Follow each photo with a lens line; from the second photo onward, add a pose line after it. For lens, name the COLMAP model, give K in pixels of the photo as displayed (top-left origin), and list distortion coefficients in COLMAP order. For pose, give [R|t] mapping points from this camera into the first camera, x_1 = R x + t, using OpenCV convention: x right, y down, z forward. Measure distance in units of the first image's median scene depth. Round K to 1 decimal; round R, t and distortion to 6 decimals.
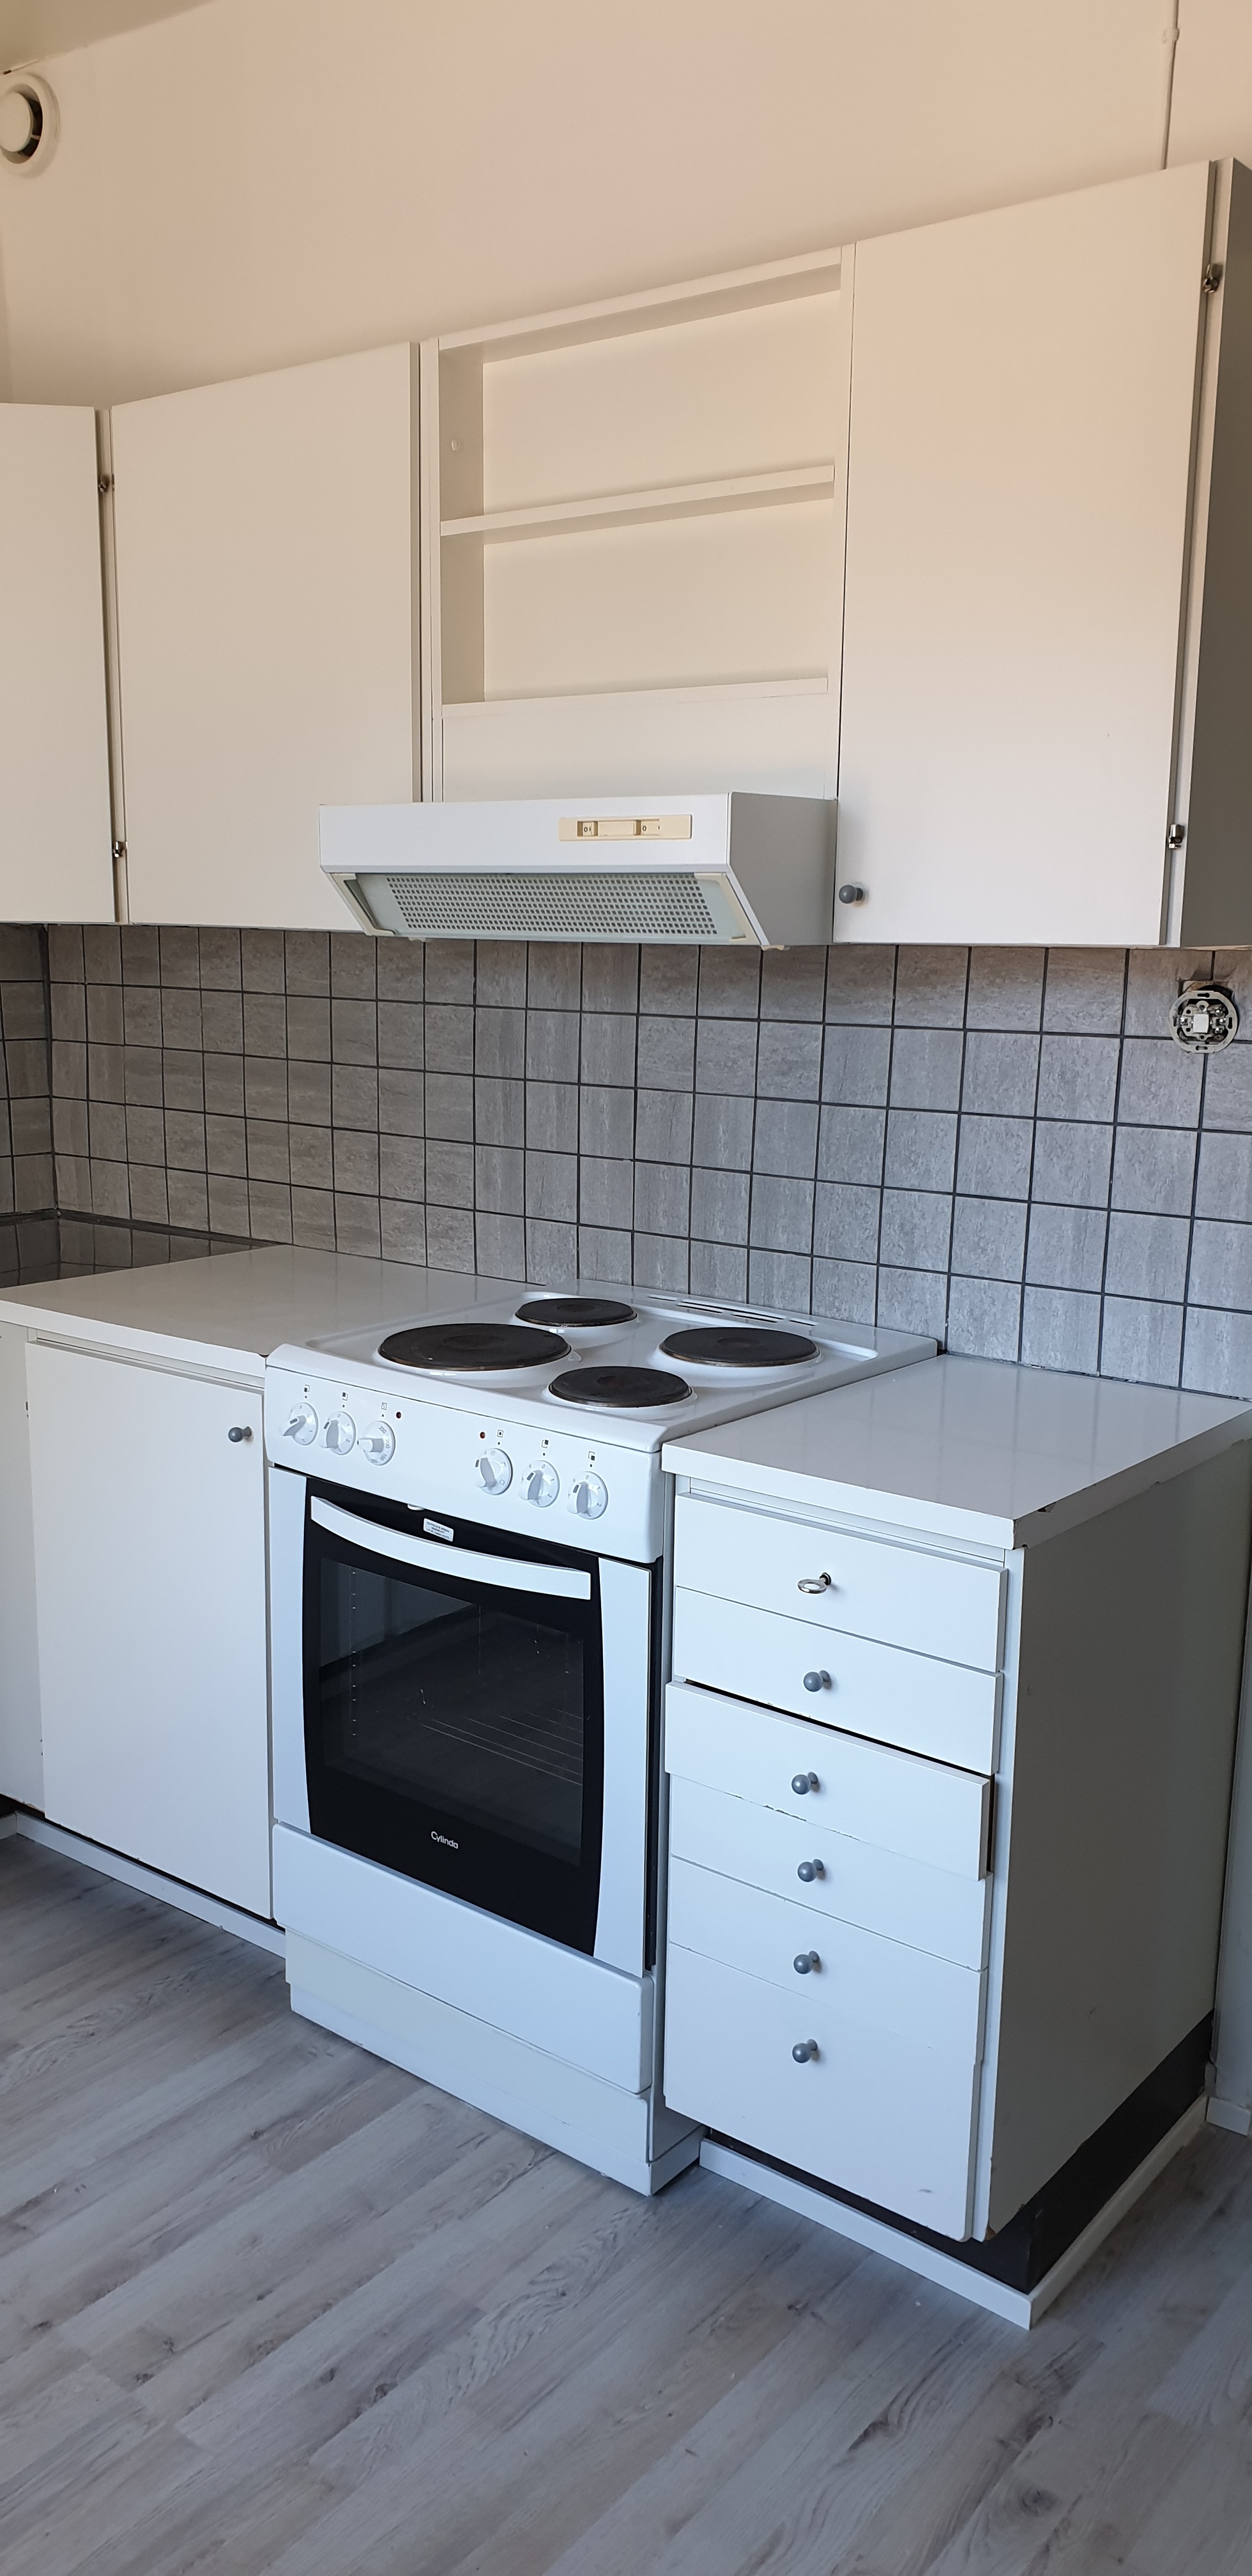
lens RADIAL K [[1934.8, 0, 628.0], [0, 1934.8, 1292.0], [0, 0, 1]] dist [-0.000105, 0.002461]
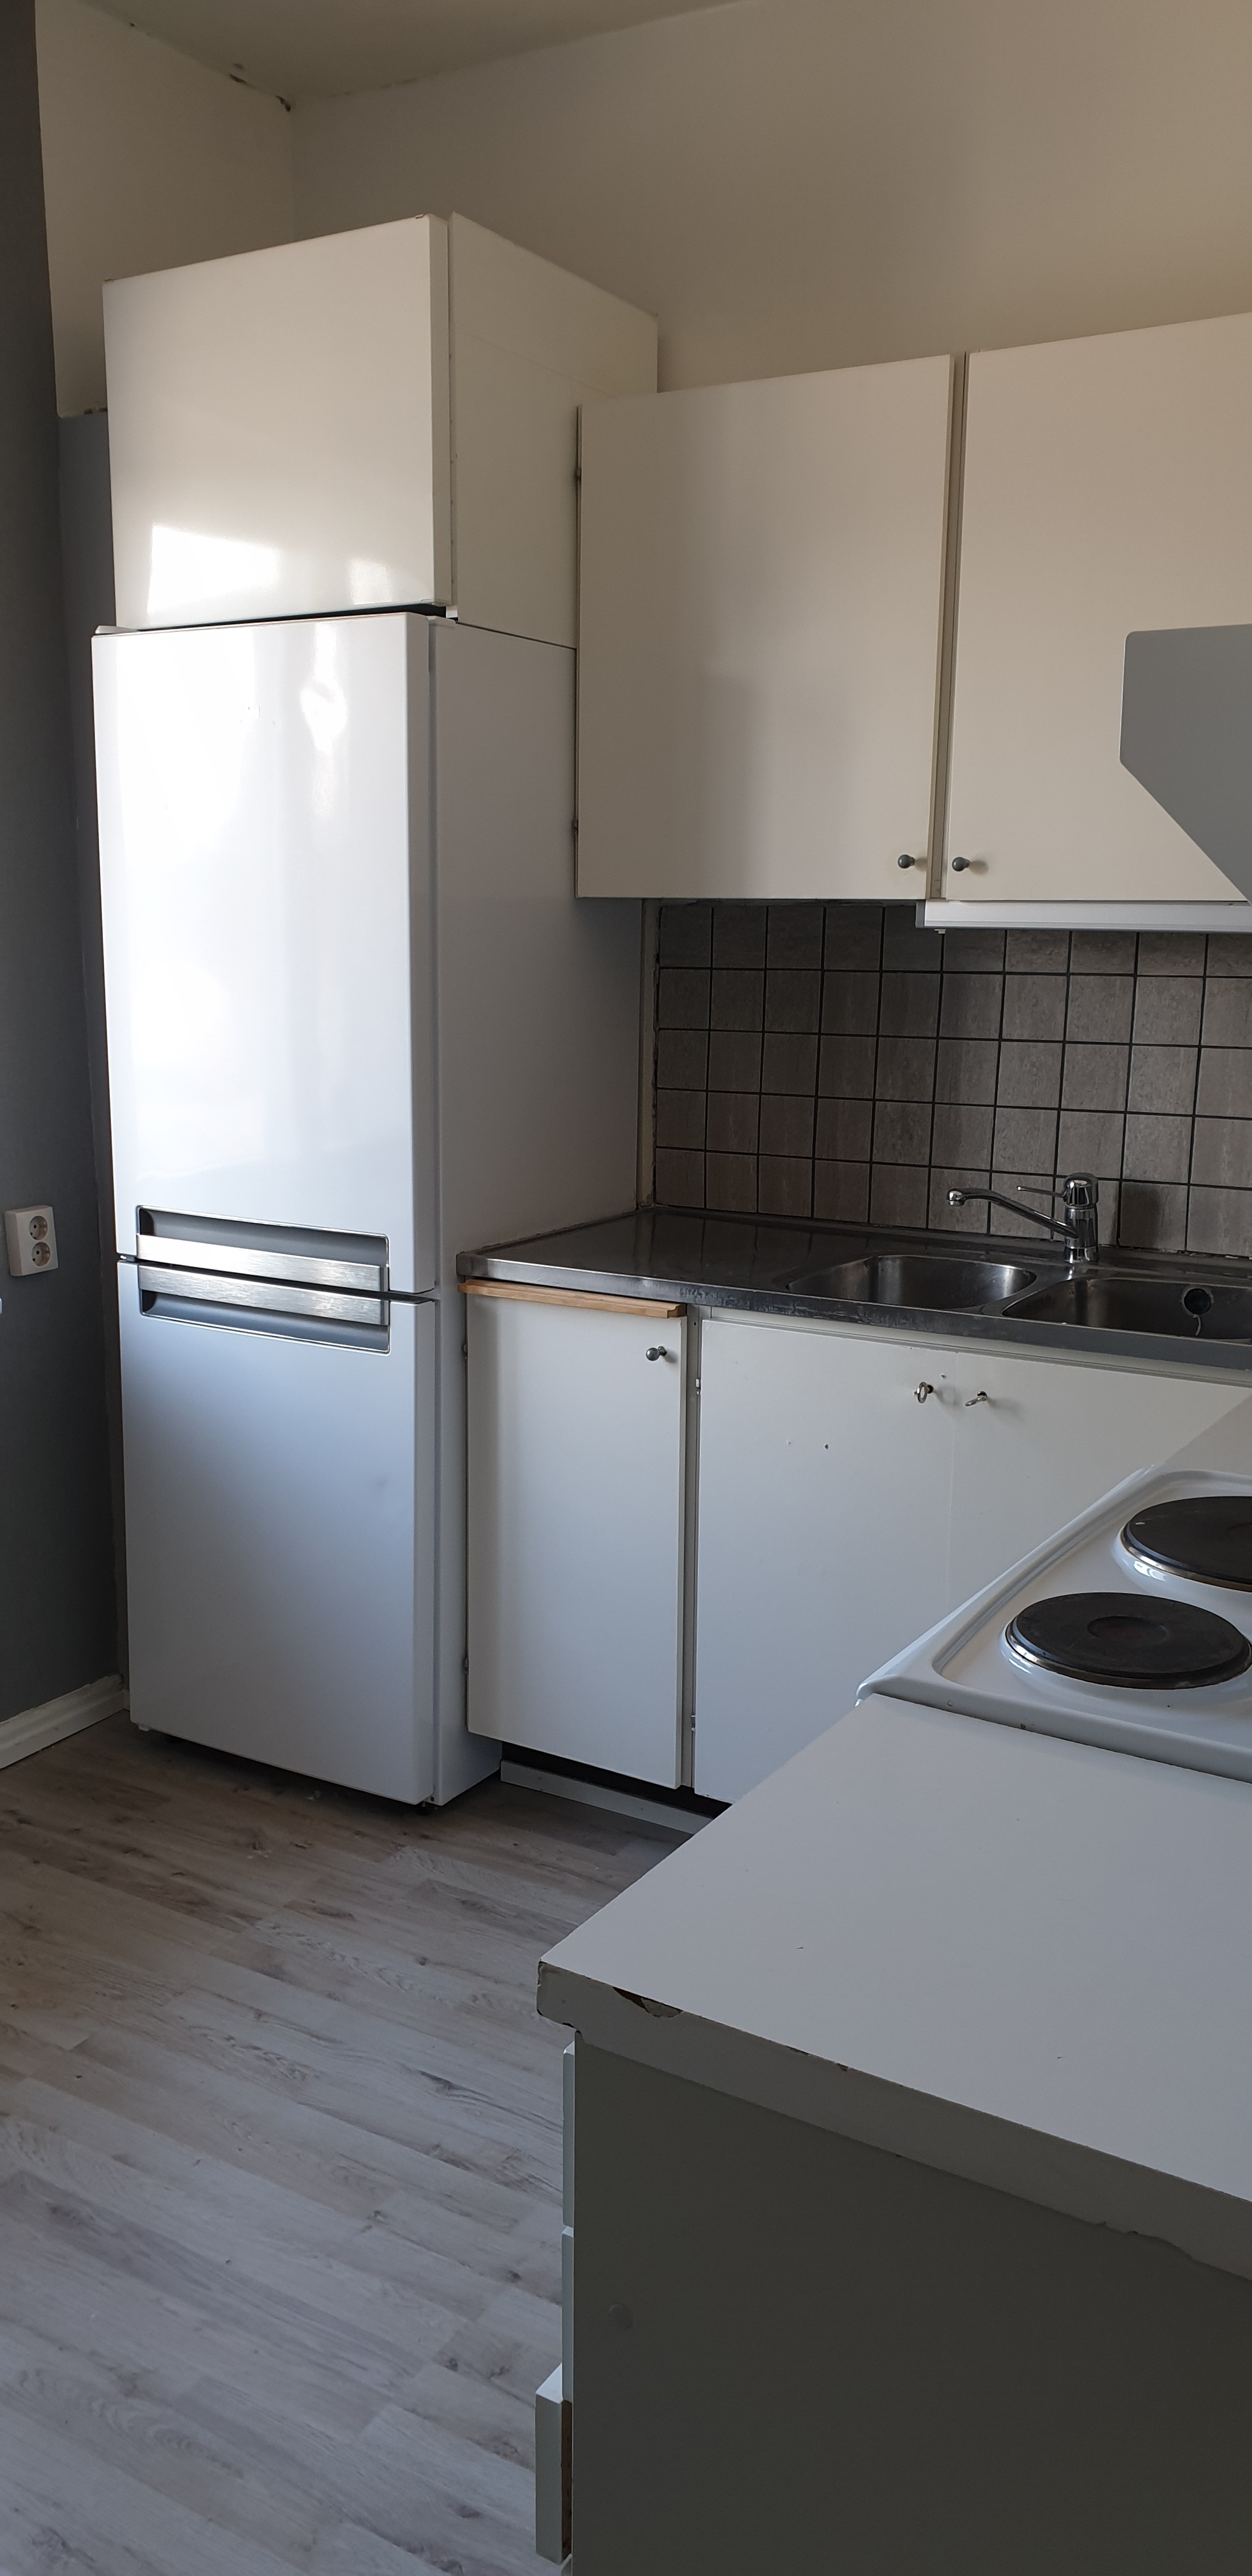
lens RADIAL K [[1934.8, 0, 627.2], [0, 1934.8, 1290.8], [0, 0, 1]] dist [-0.000105, 0.002461]
pose [[0.130301, 0.171005, -0.976616, 0.675266], [-0.190059, 0.971055, 0.144673, -0.145776], [0.973087, 0.166763, 0.159031, 0.880955]]
